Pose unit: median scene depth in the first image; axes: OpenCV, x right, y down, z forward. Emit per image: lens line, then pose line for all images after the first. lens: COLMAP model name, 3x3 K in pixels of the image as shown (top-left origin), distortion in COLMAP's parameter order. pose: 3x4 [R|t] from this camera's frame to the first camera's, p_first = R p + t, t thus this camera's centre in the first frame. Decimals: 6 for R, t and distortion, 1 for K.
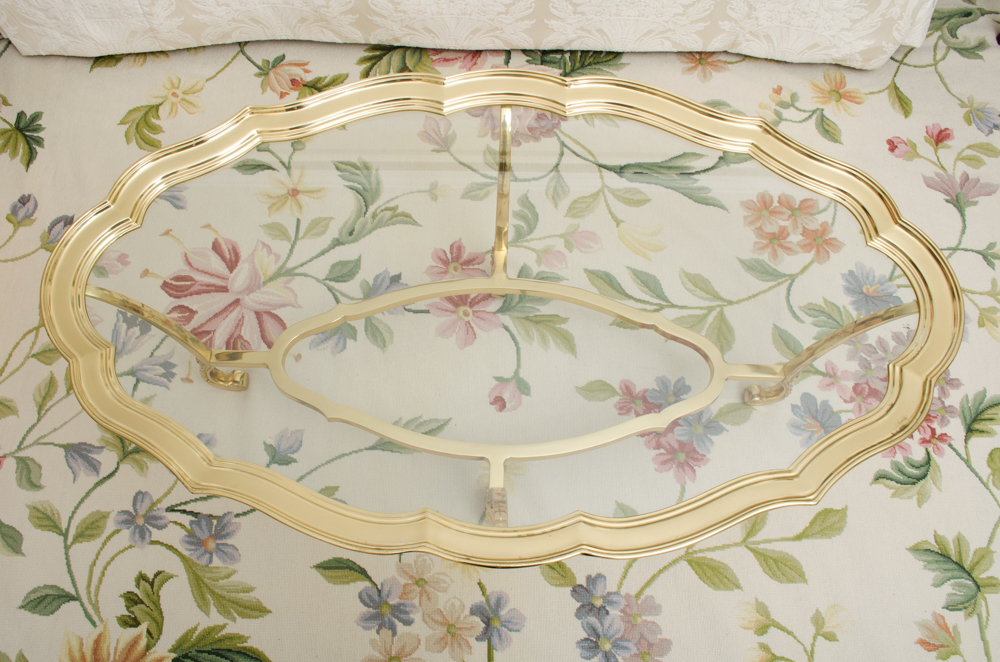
lens RADIAL K [[787.2, 0, 493.1], [0, 787.2, 332.7], [0, 0, 1]] dist [-0.074731, 0.002875]
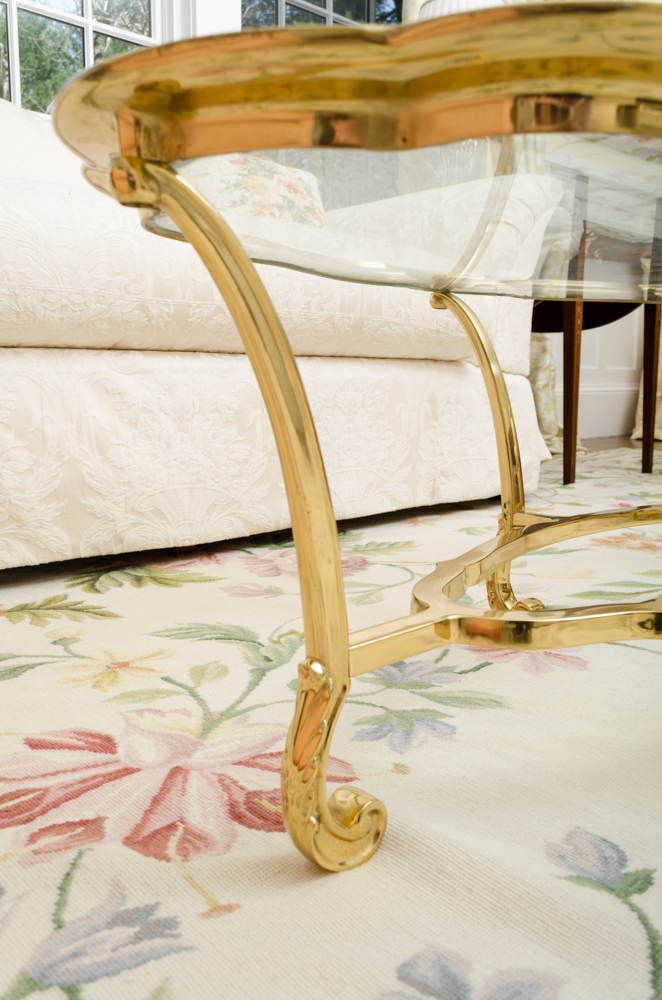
lens RADIAL K [[858.6, 0, 333.6], [0, 858.6, 500.9], [0, 0, 1]] dist [0.013710, 0.000573]
pose [[0.722553, -0.127081, 0.679535, -0.545497], [0.654336, 0.442900, -0.612931, 0.215824], [-0.223074, 0.887519, 0.403172, 0.682847]]
